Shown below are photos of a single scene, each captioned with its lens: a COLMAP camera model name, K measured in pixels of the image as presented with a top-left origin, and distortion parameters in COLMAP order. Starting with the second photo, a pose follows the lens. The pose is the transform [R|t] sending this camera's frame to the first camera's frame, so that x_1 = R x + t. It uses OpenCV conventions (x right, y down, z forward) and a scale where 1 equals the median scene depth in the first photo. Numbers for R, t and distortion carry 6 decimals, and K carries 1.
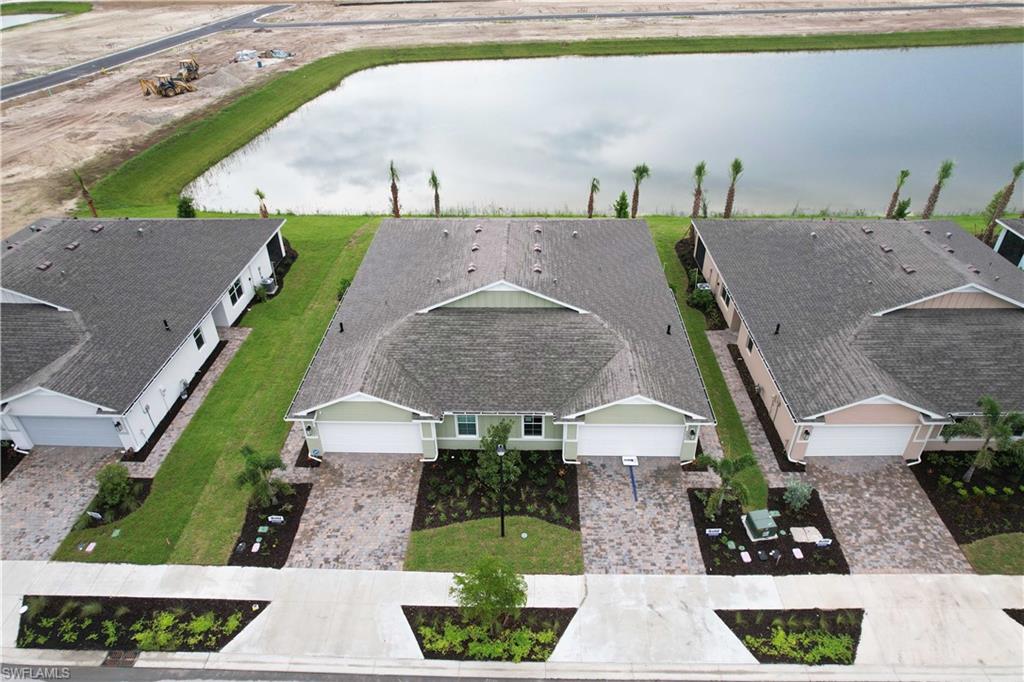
lens RADIAL K [[655.6, 0, 513.1], [0, 655.6, 336.1], [0, 0, 1]] dist [-0.072223, 0.060507]
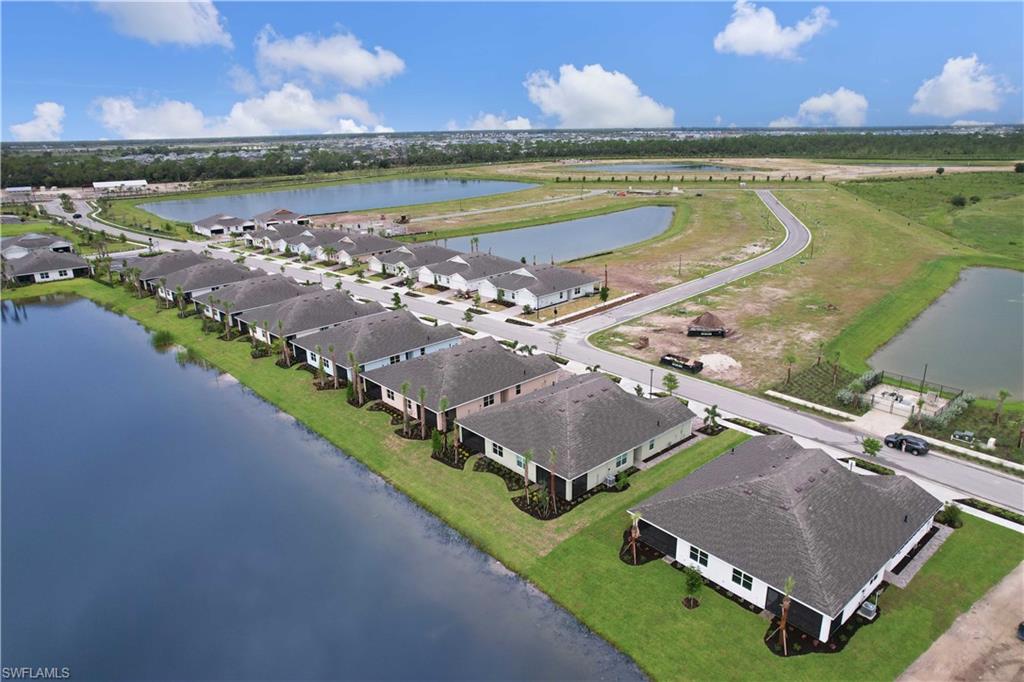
lens RADIAL K [[655.6, 0, 518.0], [0, 655.6, 341.3], [0, 0, 1]] dist [-0.072223, 0.060507]
pose [[-0.688439, -0.206952, 0.695142, -1.726531], [0.415181, 0.673419, 0.611663, -2.130430], [-0.594707, 0.709702, -0.377686, 2.355870]]
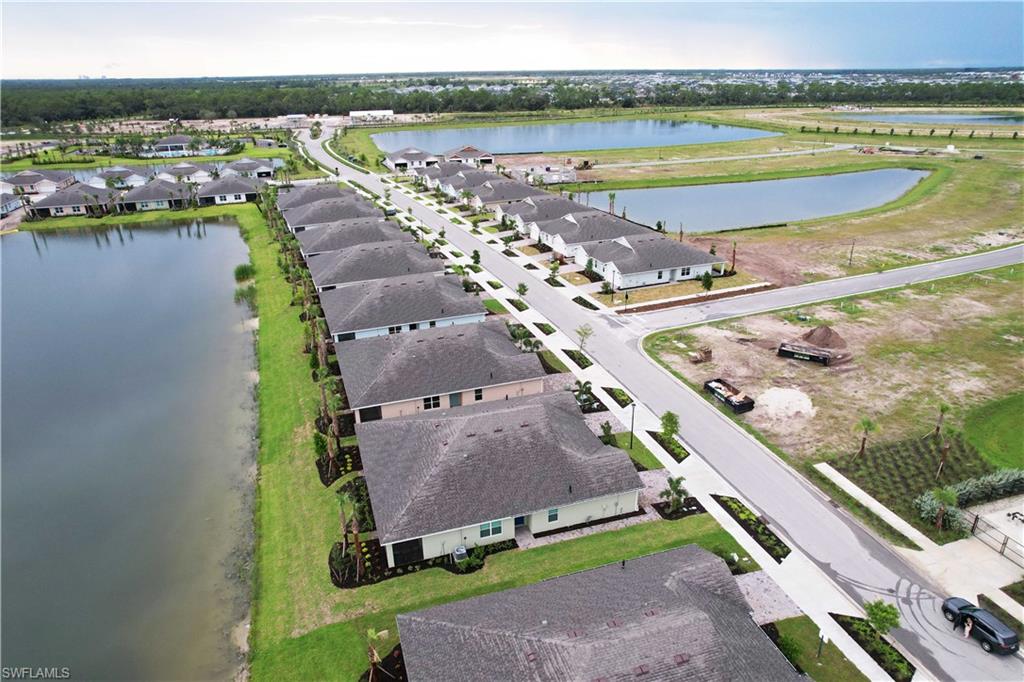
lens RADIAL K [[655.6, 0, 516.2], [0, 655.6, 339.8], [0, 0, 1]] dist [-0.072223, 0.060507]
pose [[-0.344520, -0.350340, 0.870958, -1.797249], [0.525551, 0.696773, 0.488164, -1.350418], [-0.777883, 0.625915, -0.055931, 1.192732]]
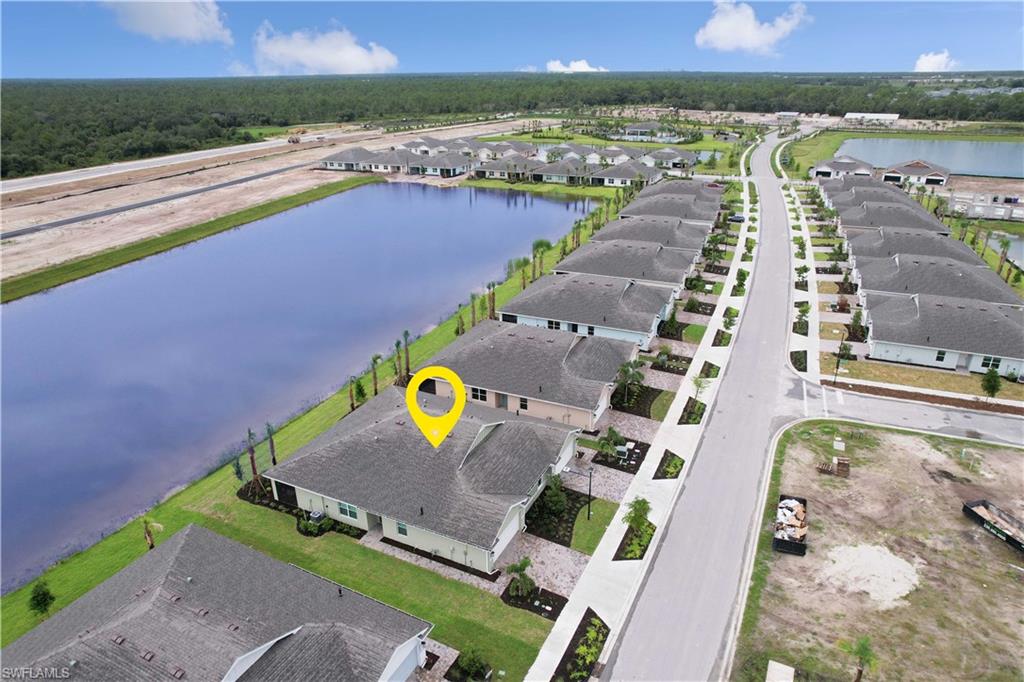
lens RADIAL K [[655.6, 0, 519.0], [0, 655.6, 342.8], [0, 0, 1]] dist [-0.072223, 0.060507]
pose [[0.404034, -0.349705, 0.845259, -1.573568], [0.503451, 0.856509, 0.113710, -0.482945], [-0.763736, 0.379604, 0.522118, -0.084073]]
